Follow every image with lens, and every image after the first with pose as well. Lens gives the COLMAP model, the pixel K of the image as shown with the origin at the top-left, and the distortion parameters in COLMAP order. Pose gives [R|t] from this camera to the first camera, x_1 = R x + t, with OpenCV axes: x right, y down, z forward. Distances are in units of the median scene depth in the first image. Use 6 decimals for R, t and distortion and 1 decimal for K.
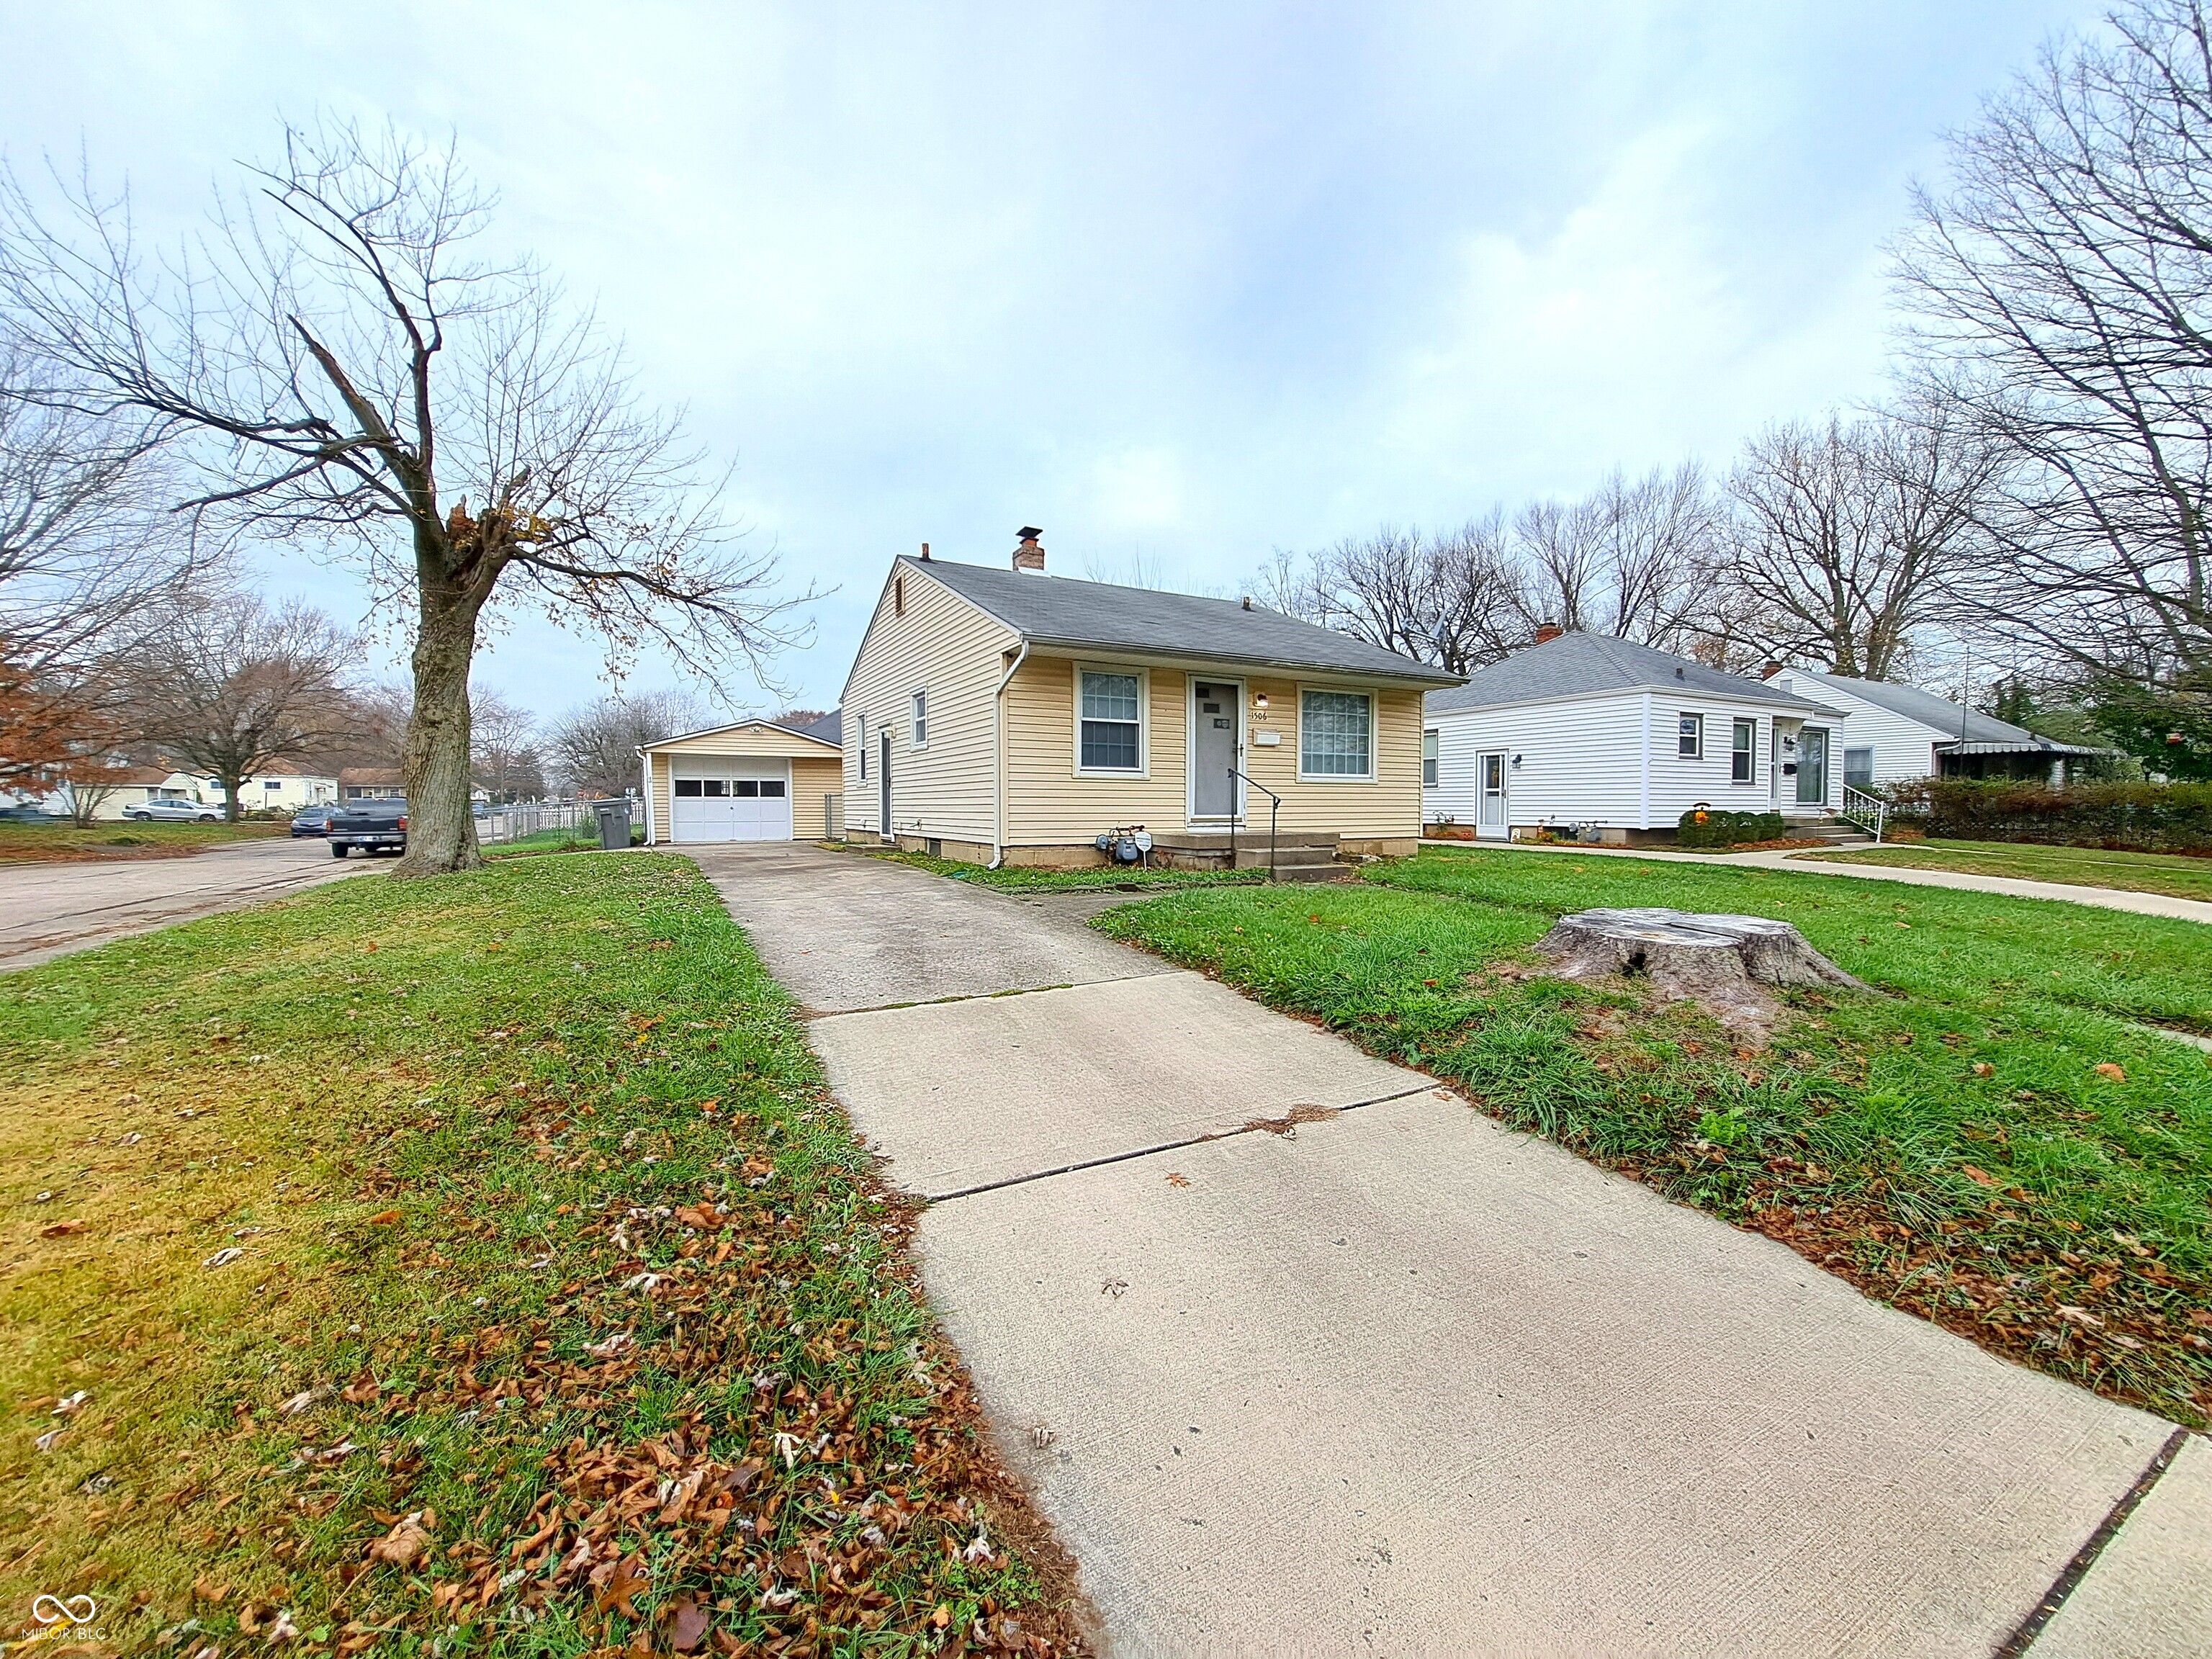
lens RADIAL K [[879.0, 0, 1096.2], [0, 879.0, 832.7], [0, 0, 1]] dist [-0.017827, -0.001346]
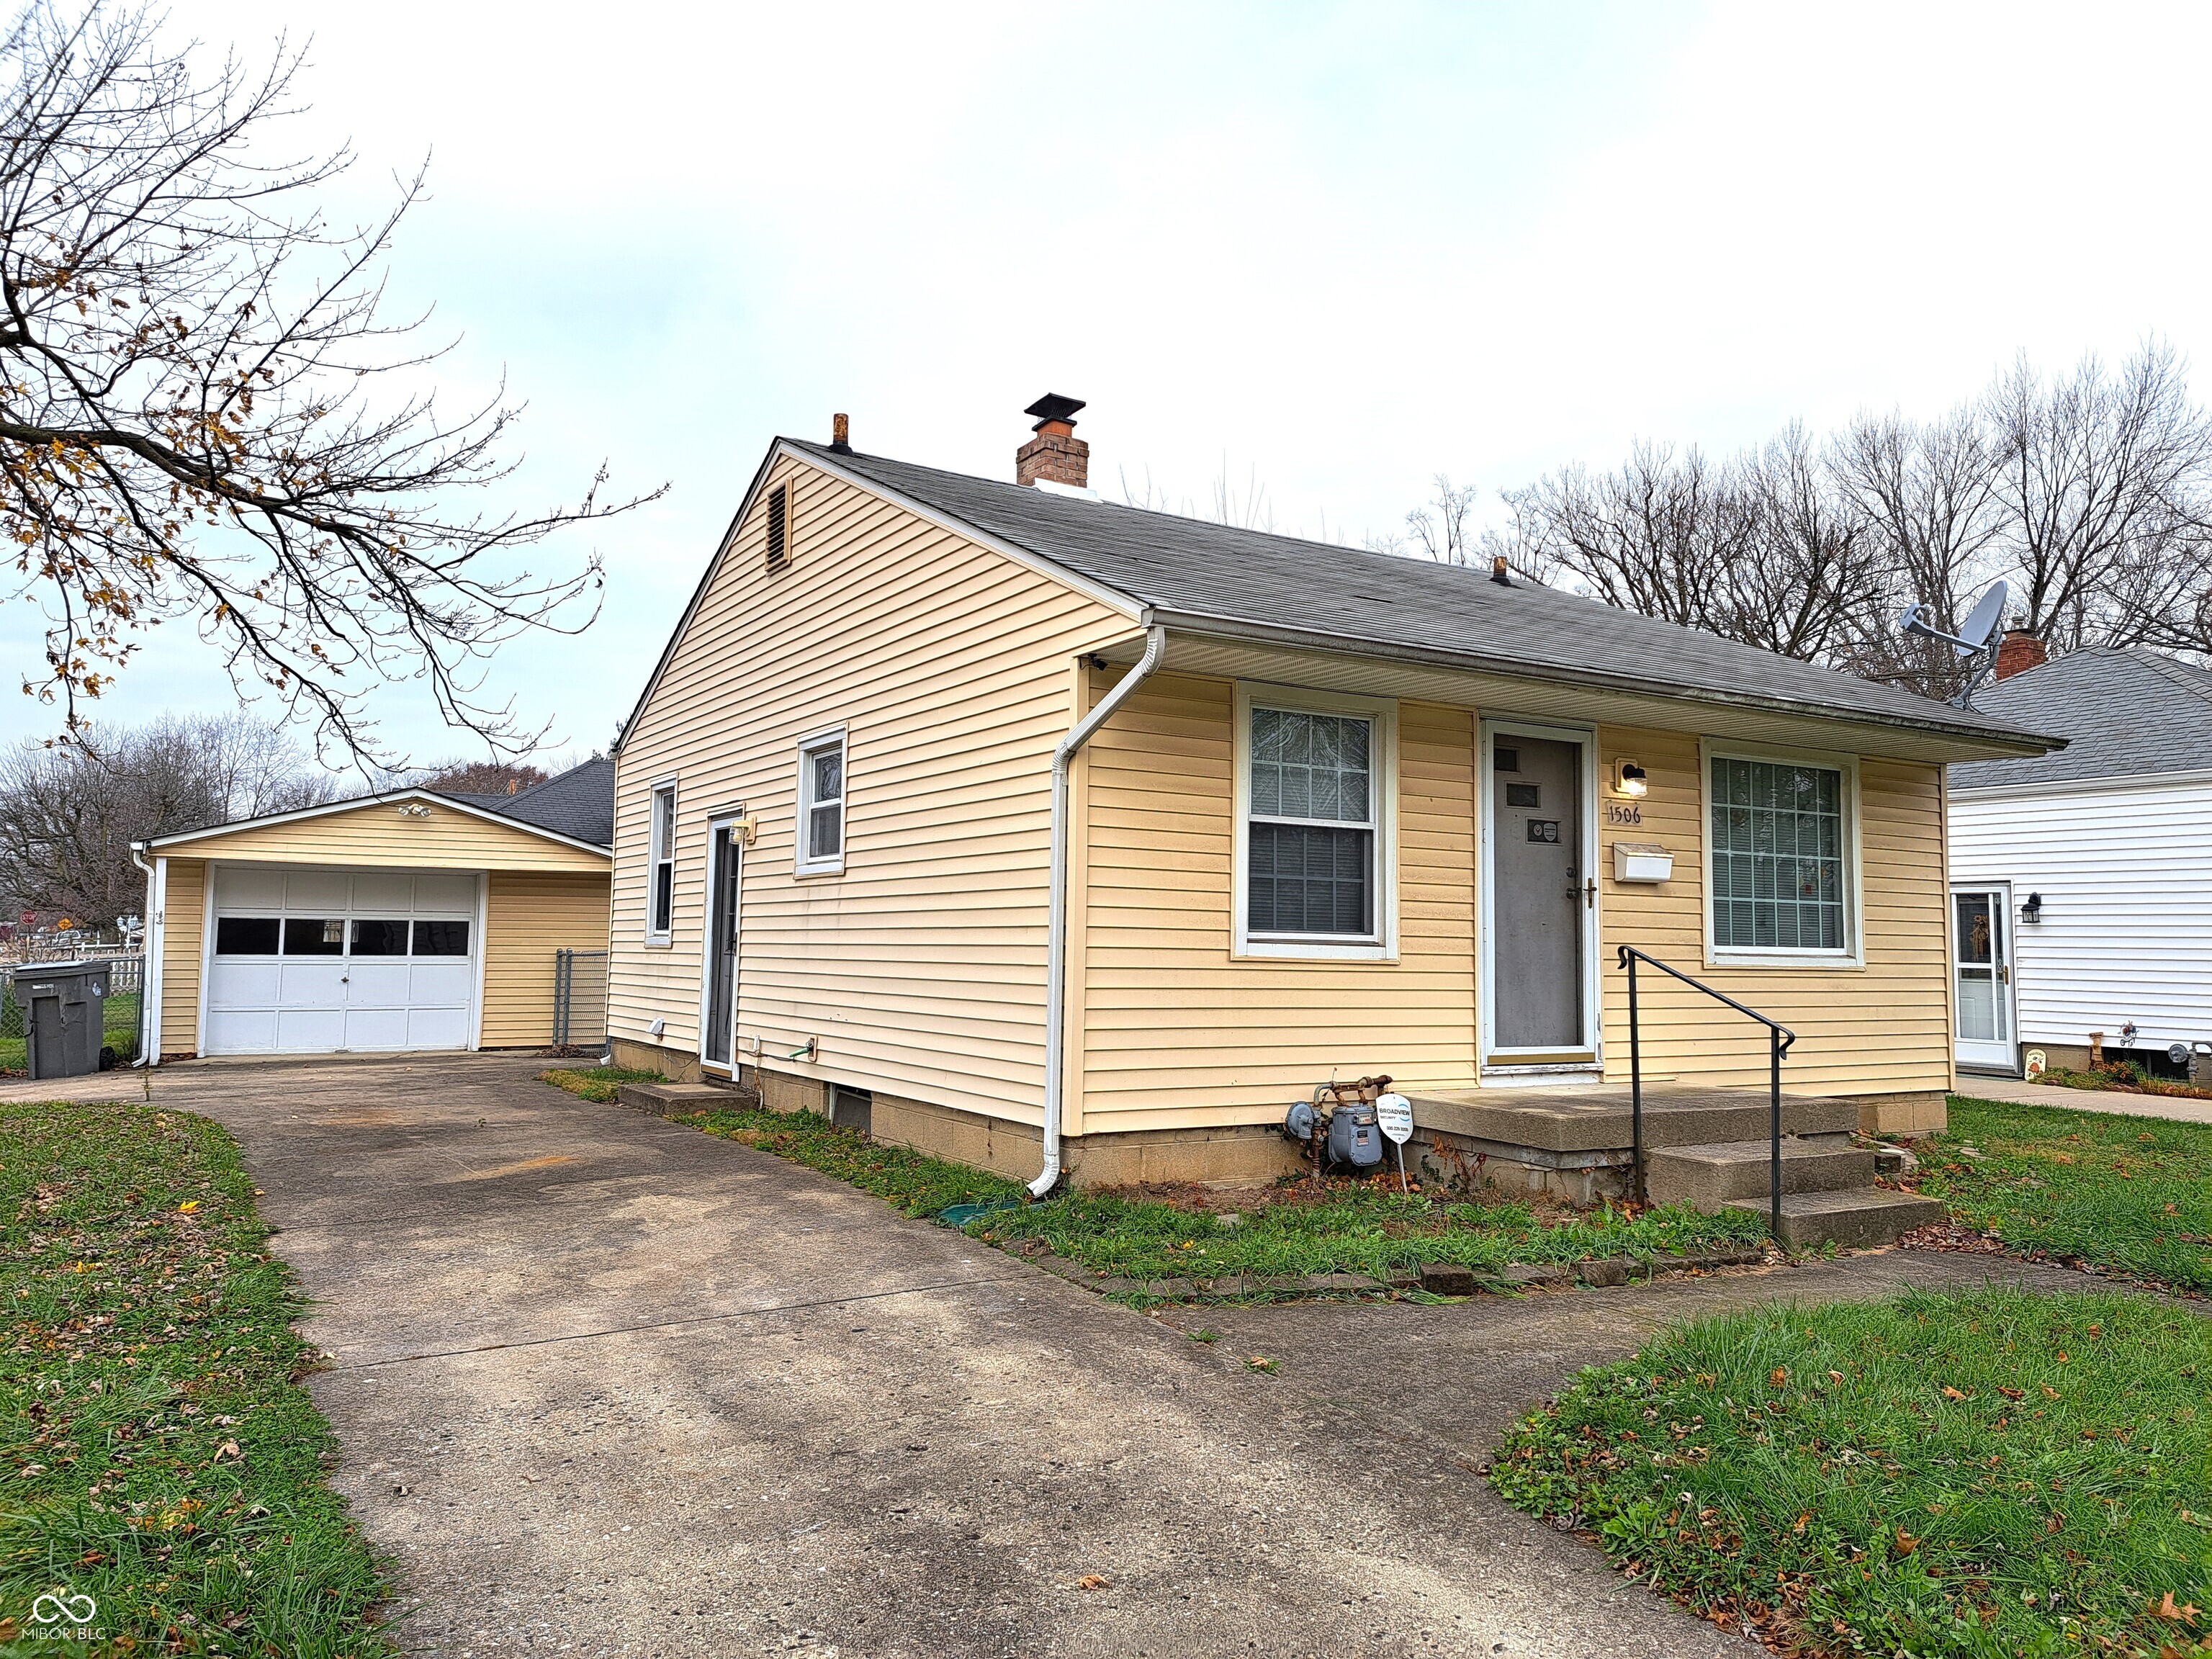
lens RADIAL K [[1584.1, 0, 1129.3], [0, 1584.1, 805.7], [0, 0, 1]] dist [0.064020, -0.046312]
pose [[0.997975, 0.019546, 0.060524, -0.105160], [-0.012207, 0.992778, -0.119339, -0.040200], [-0.062420, 0.118359, 0.991007, 0.231889]]
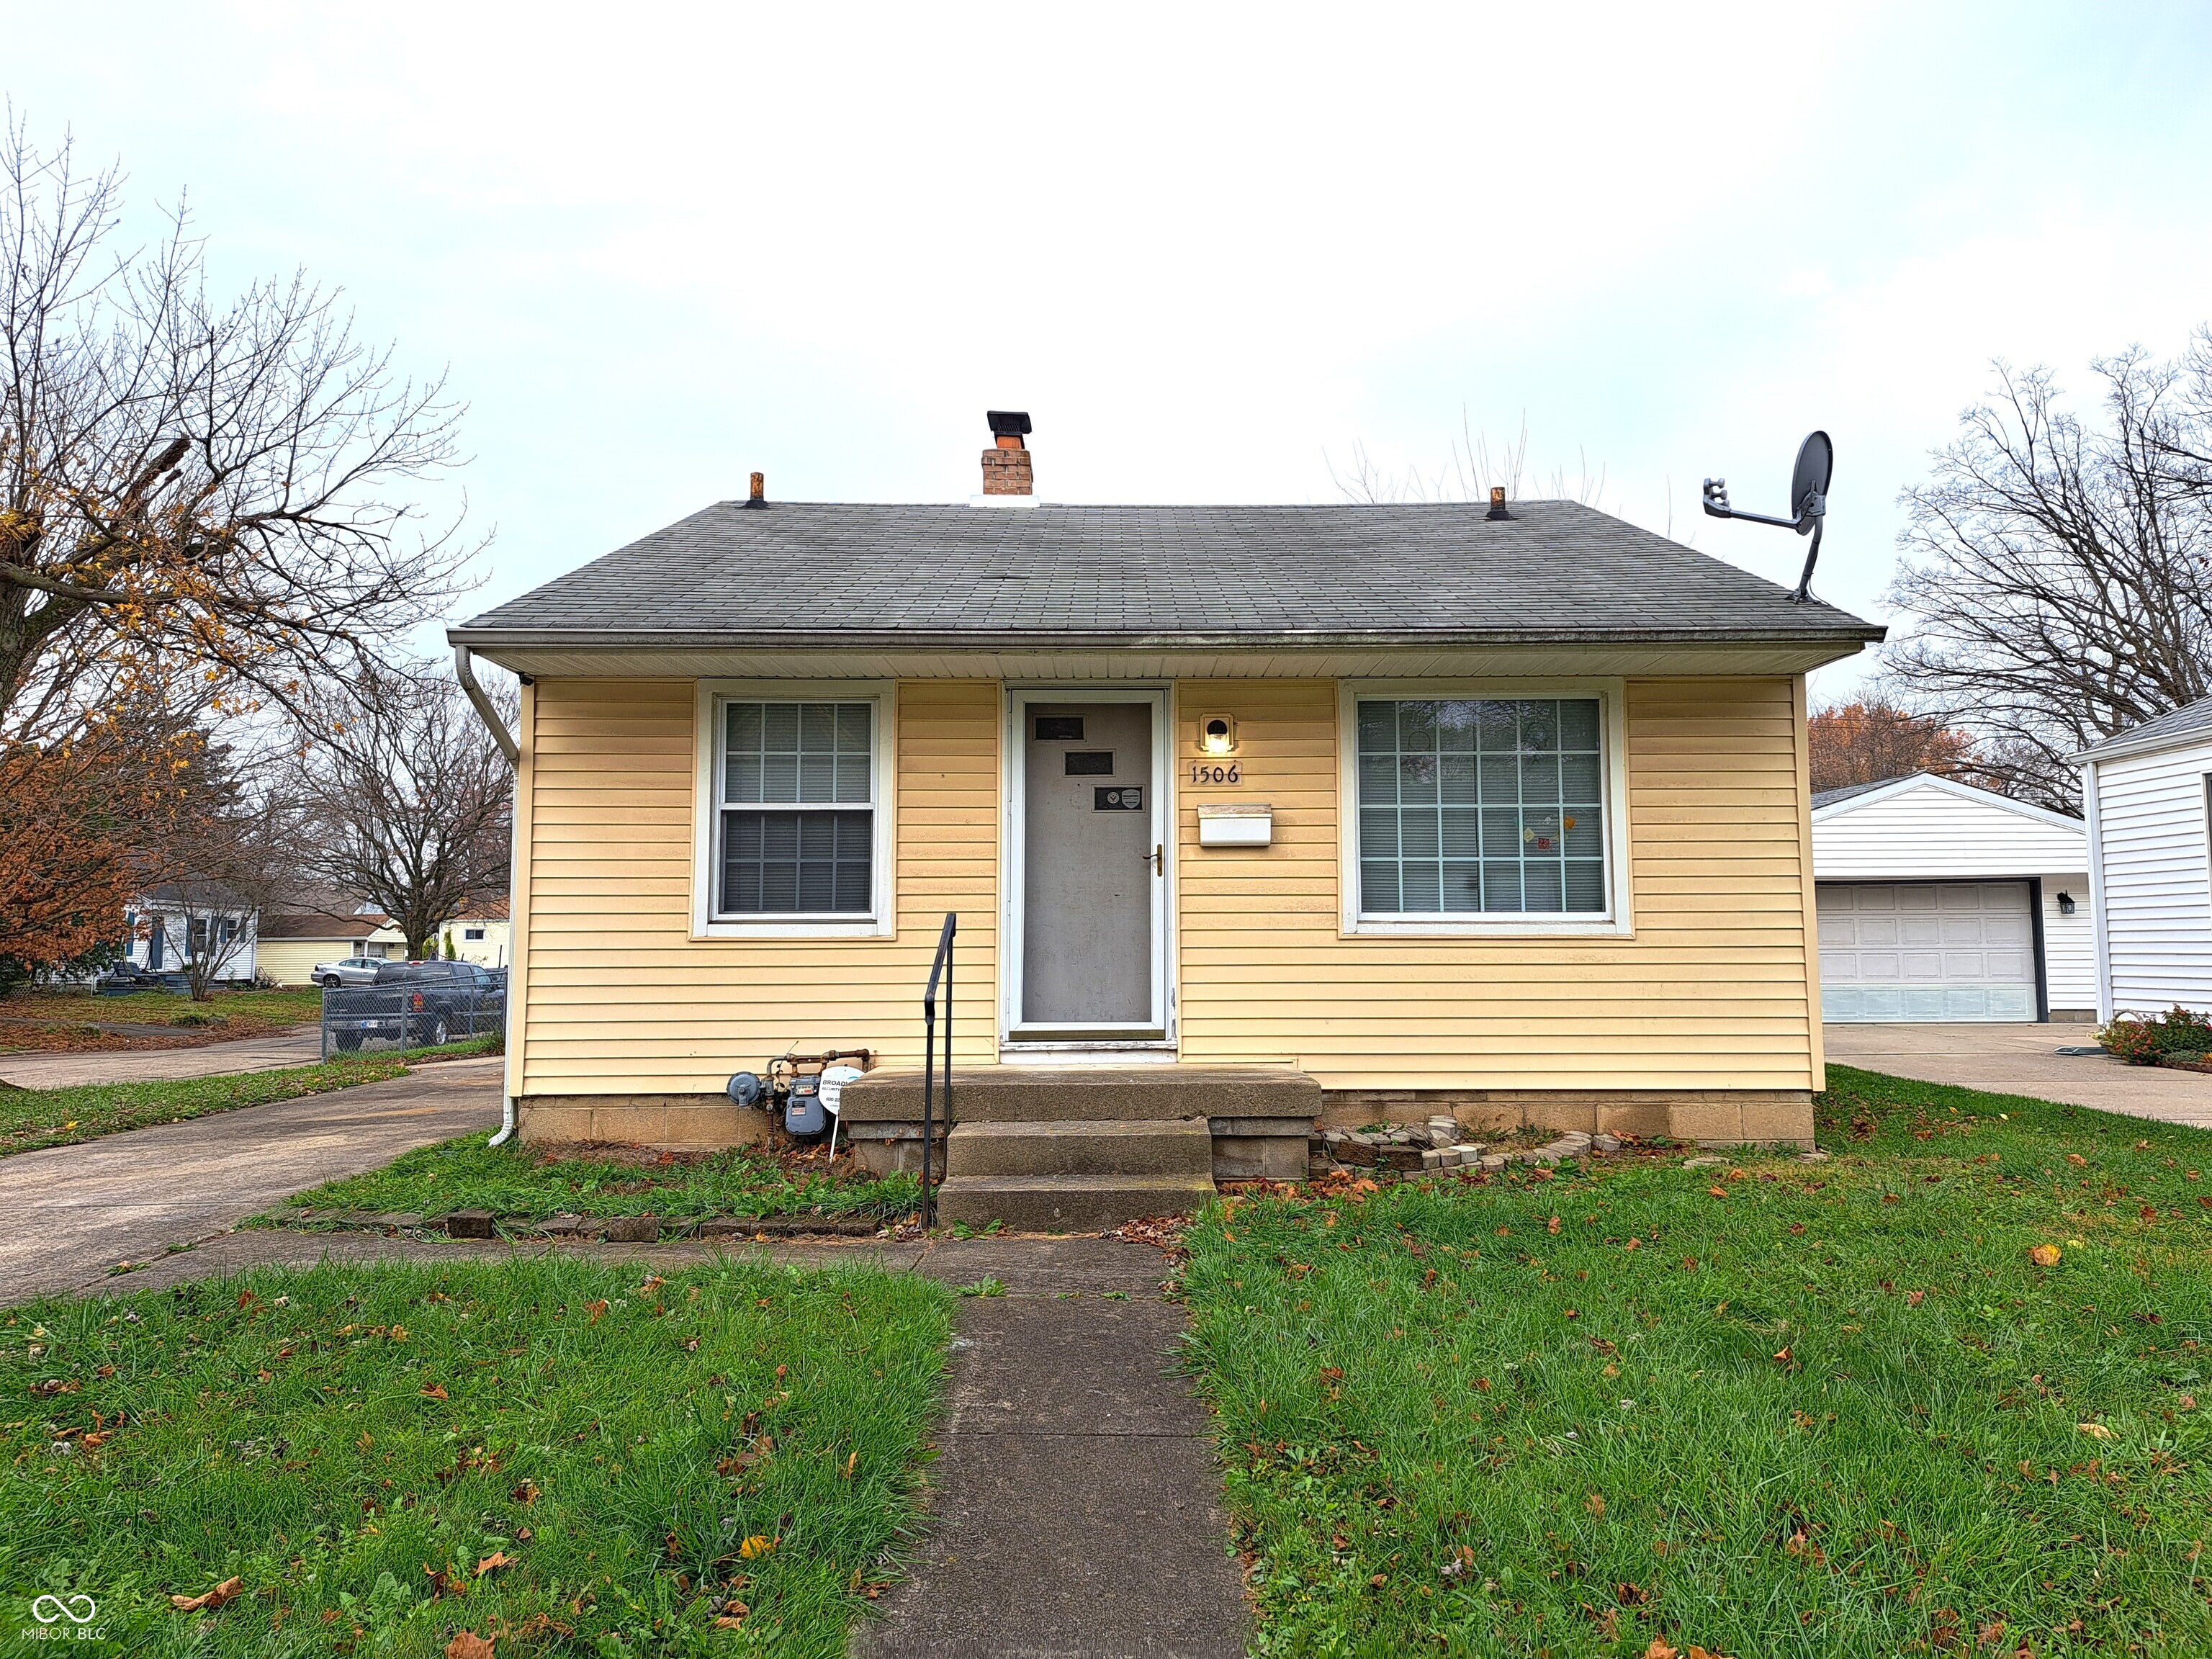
lens RADIAL K [[1584.1, 0, 1123.7], [0, 1584.1, 807.9], [0, 0, 1]] dist [0.064020, -0.046312]
pose [[0.890067, -0.047524, -0.453345, 0.469247], [-0.007101, 0.992984, -0.118036, -0.031729], [0.455773, 0.108279, 0.883485, 0.338772]]
